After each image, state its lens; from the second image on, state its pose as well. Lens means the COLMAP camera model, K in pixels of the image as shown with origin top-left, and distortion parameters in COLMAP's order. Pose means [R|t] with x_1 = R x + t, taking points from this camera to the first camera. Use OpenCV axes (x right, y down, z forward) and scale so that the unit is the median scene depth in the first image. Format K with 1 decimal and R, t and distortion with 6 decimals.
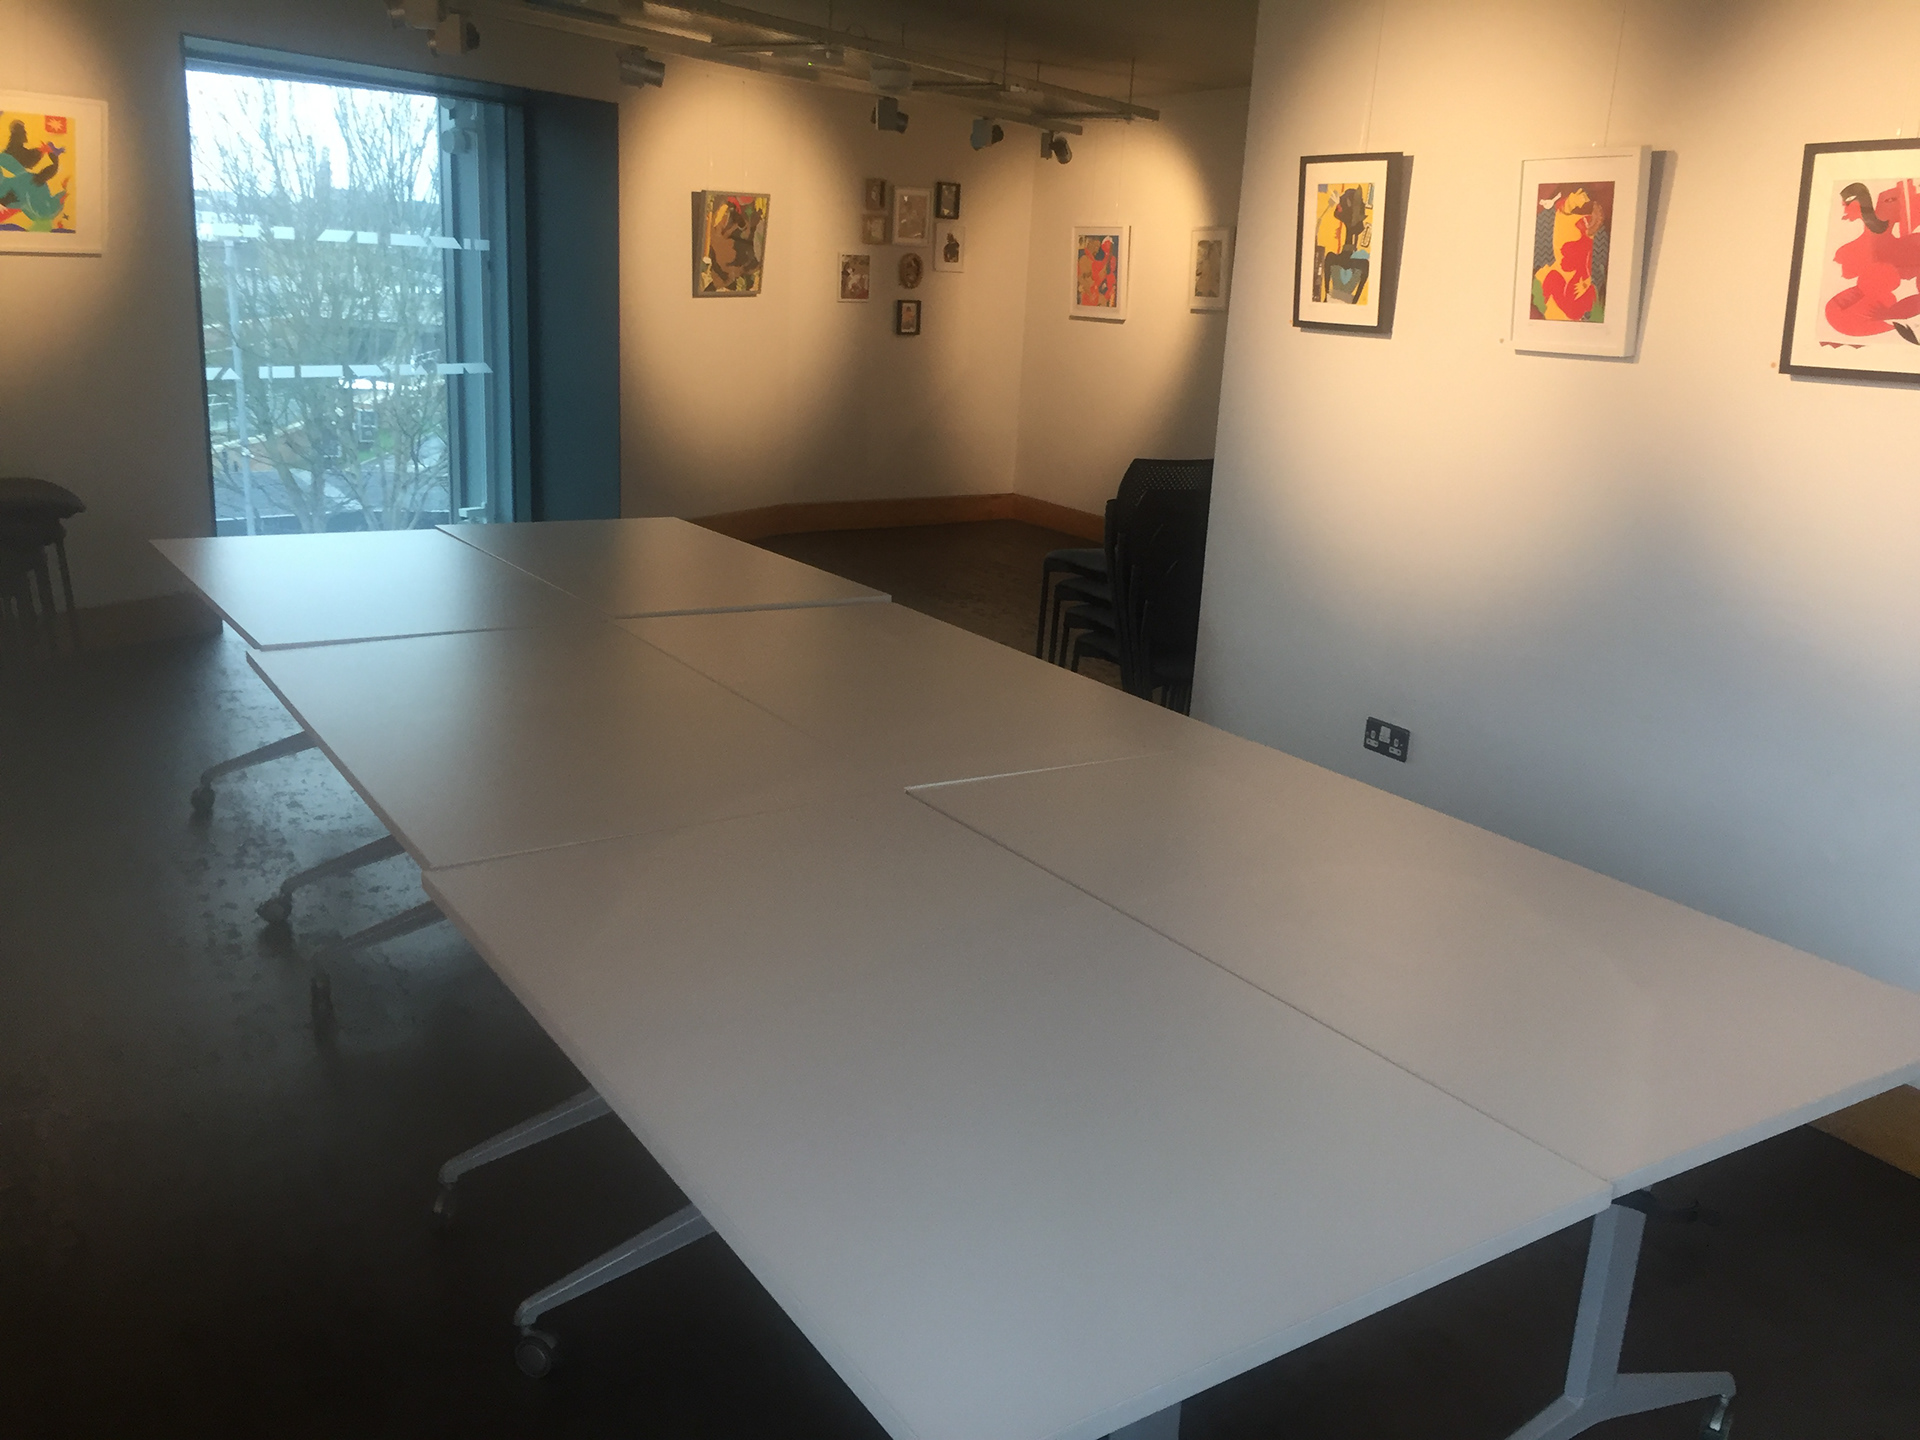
lens RADIAL K [[1647.2, 0, 956.5], [0, 1647.2, 716.8], [0, 0, 1]] dist [0.023636, -0.029669]
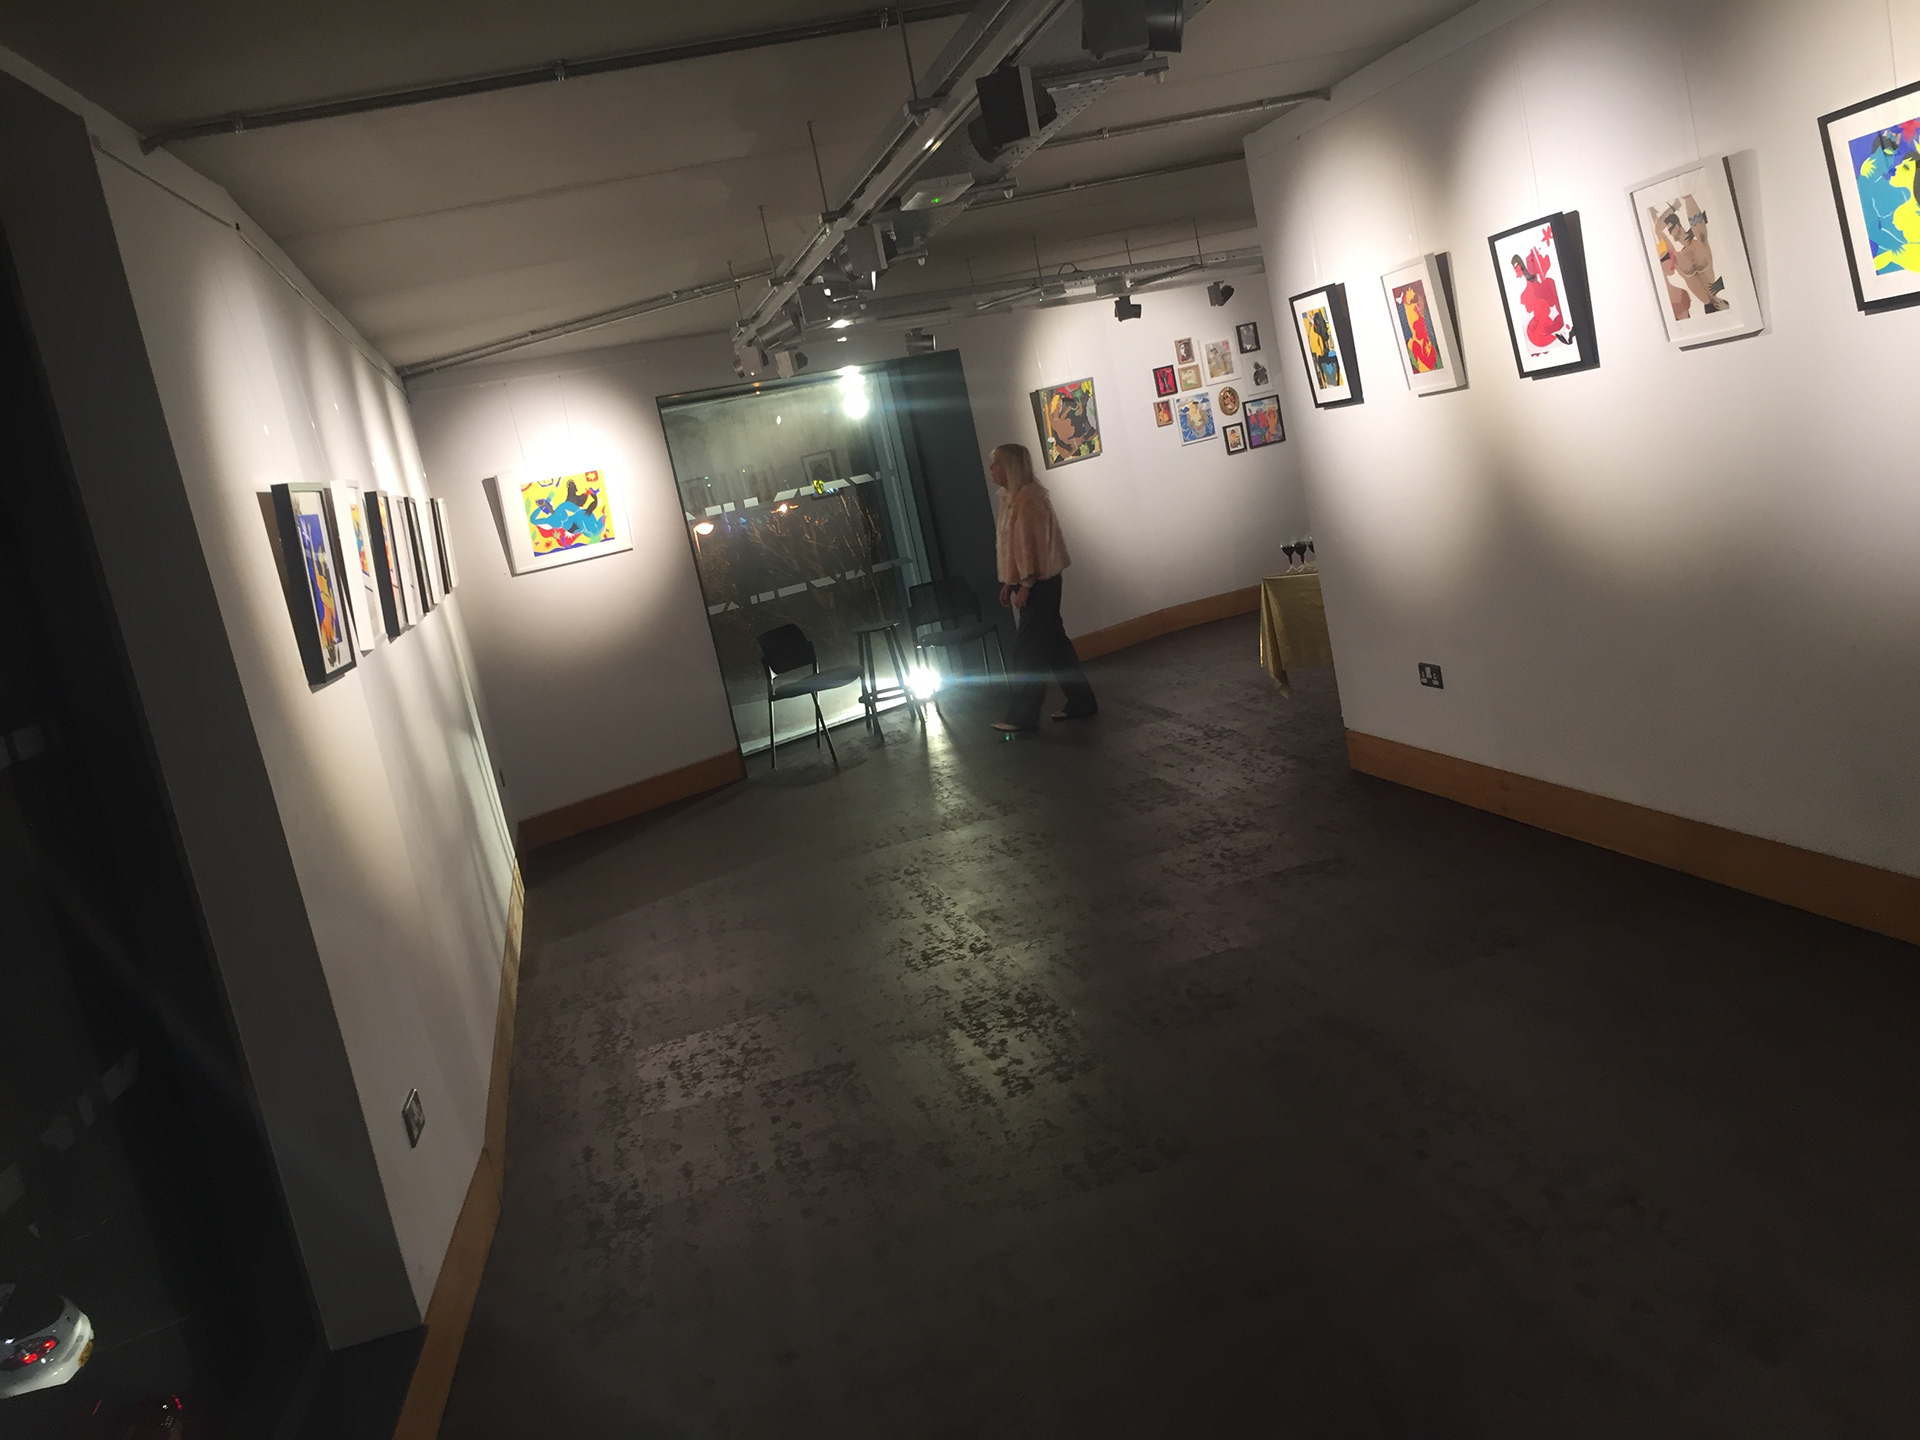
lens RADIAL K [[1647.2, 0, 962.0], [0, 1647.2, 721.0], [0, 0, 1]] dist [0.023636, -0.029669]
pose [[0.918449, -0.195353, -0.343930, 0.366729], [0.167943, 0.979854, -0.108077, 0.134936], [0.358114, 0.041503, 0.932755, -0.443956]]
